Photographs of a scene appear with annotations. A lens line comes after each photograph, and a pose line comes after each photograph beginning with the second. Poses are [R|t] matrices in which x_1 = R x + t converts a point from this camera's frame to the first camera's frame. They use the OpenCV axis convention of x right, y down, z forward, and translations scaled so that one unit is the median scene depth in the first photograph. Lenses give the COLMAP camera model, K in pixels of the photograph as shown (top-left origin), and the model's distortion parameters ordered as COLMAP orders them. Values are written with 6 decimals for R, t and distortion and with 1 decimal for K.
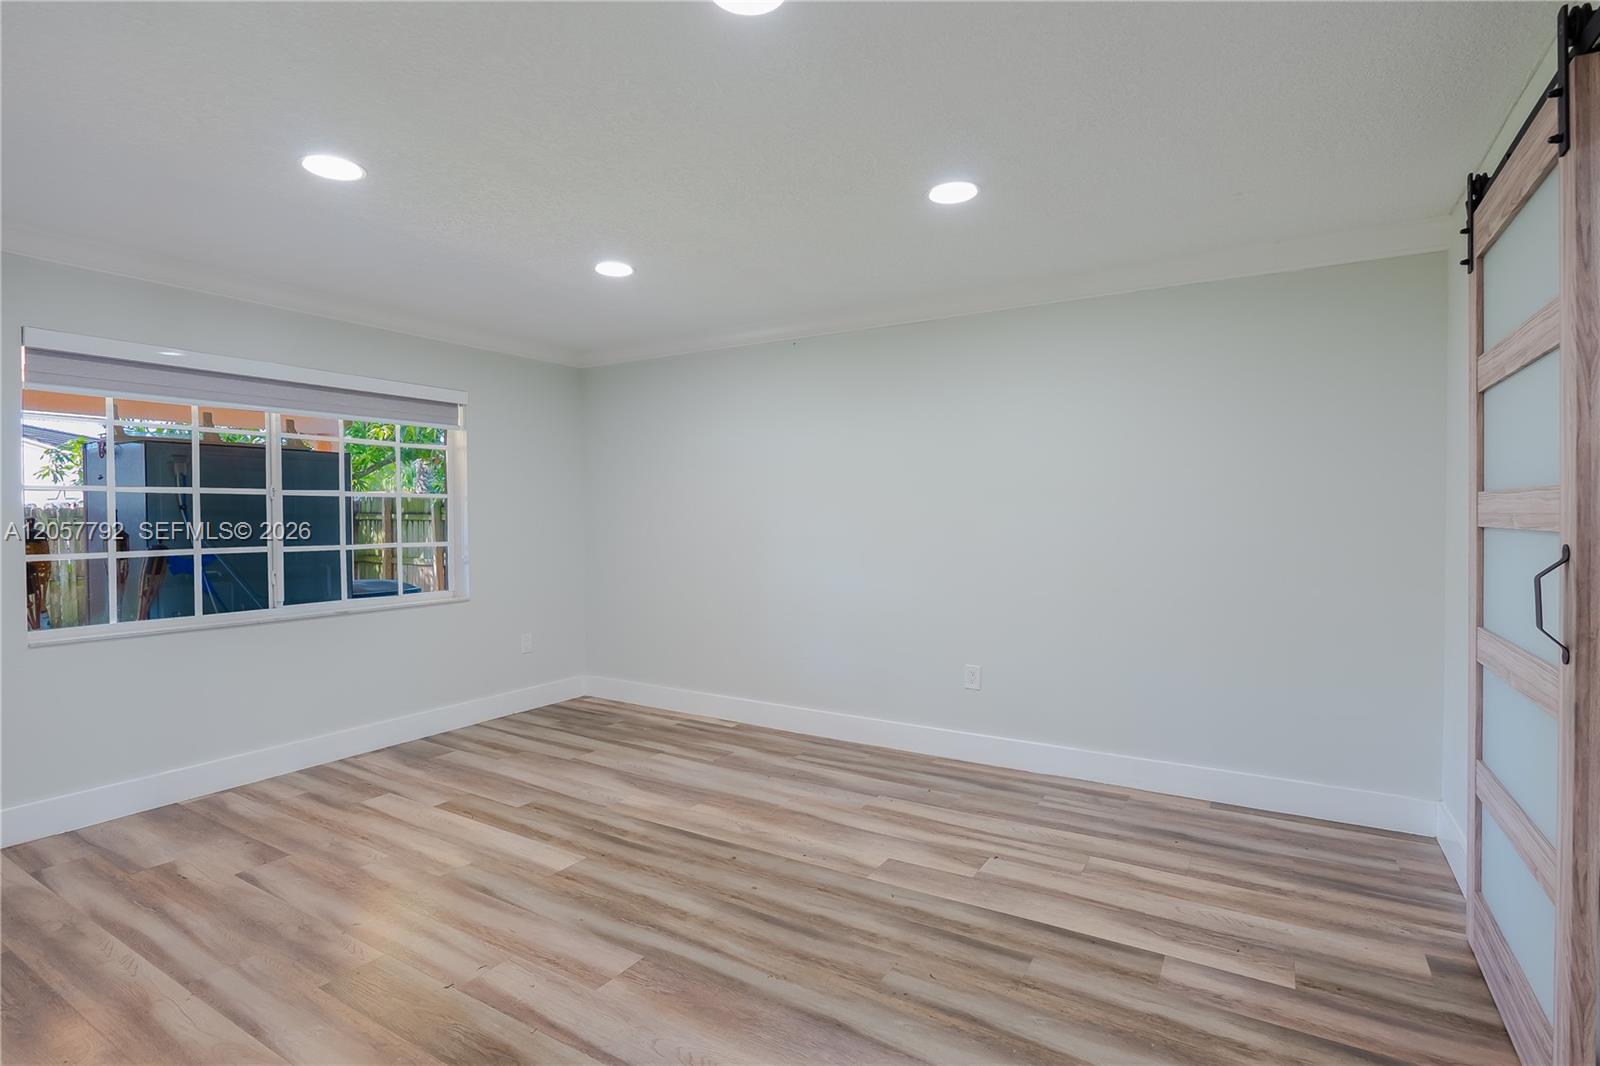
lens RADIAL K [[741.8, 0, 793.3], [0, 741.8, 524.2], [0, 0, 1]] dist [-0.016076, 0.003995]
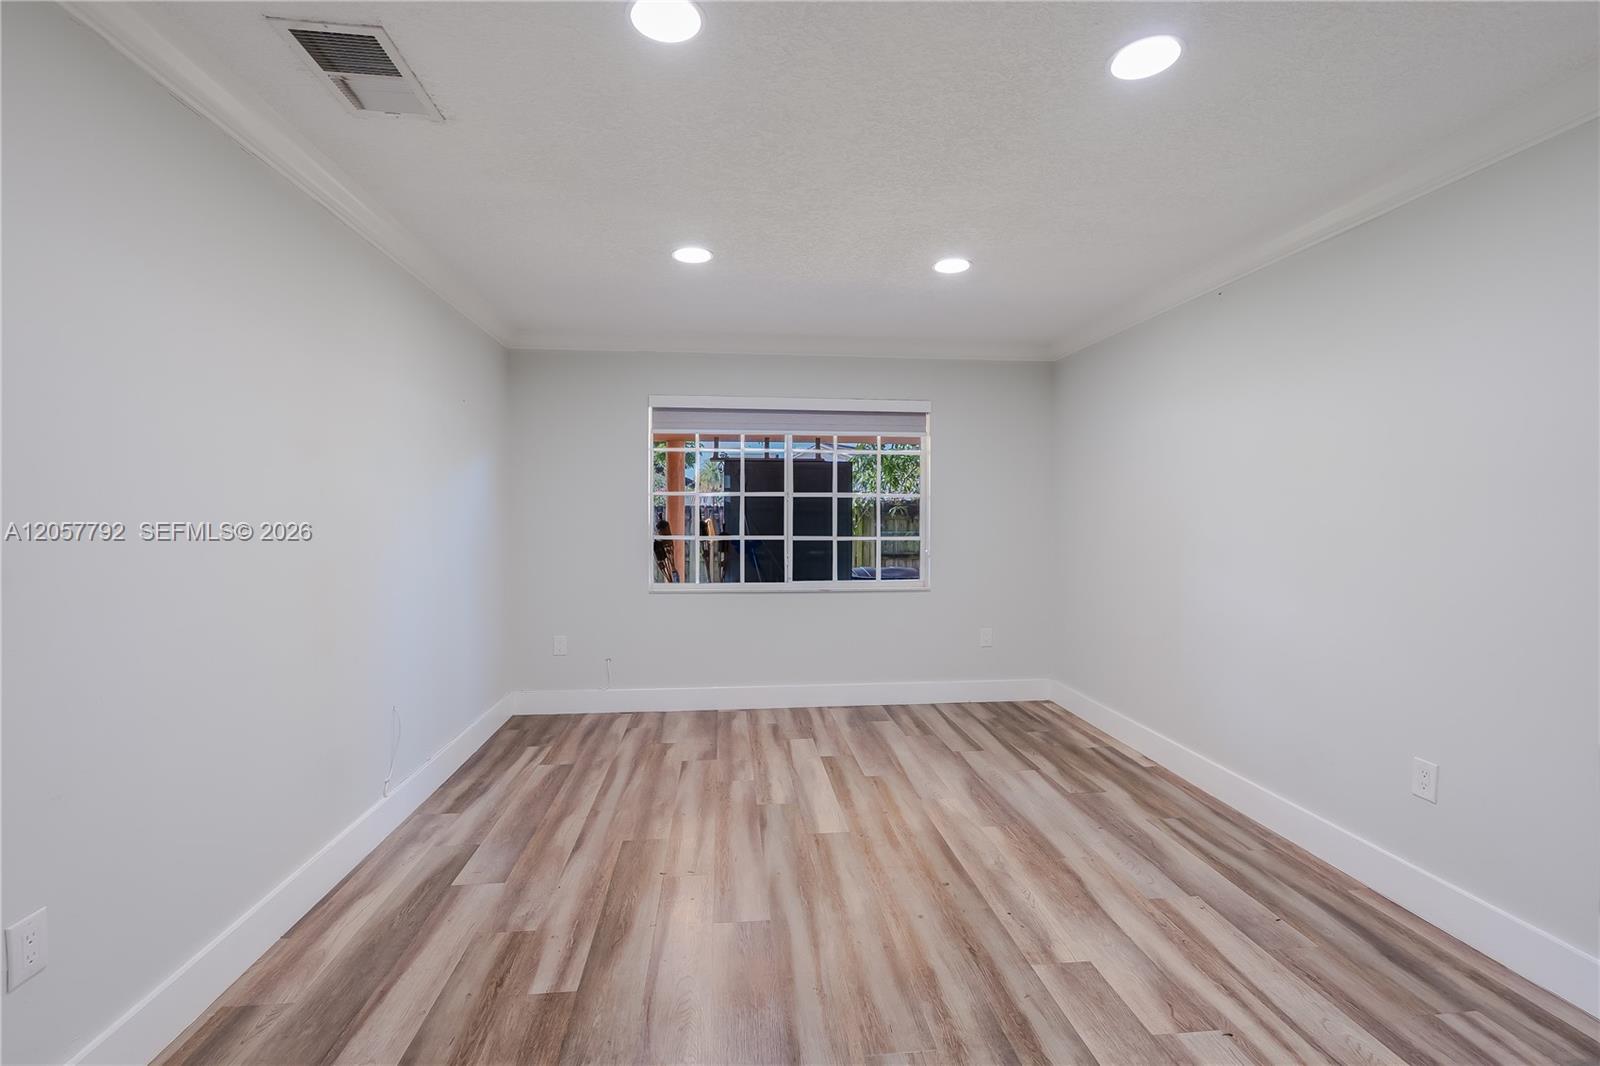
lens RADIAL K [[741.8, 0, 806.7], [0, 741.8, 534.0], [0, 0, 1]] dist [-0.016076, 0.003995]
pose [[0.626529, 0.028899, -0.778862, 0.454923], [-0.015644, 0.999577, 0.024505, -0.007777], [0.779241, -0.003168, 0.626716, 0.246342]]
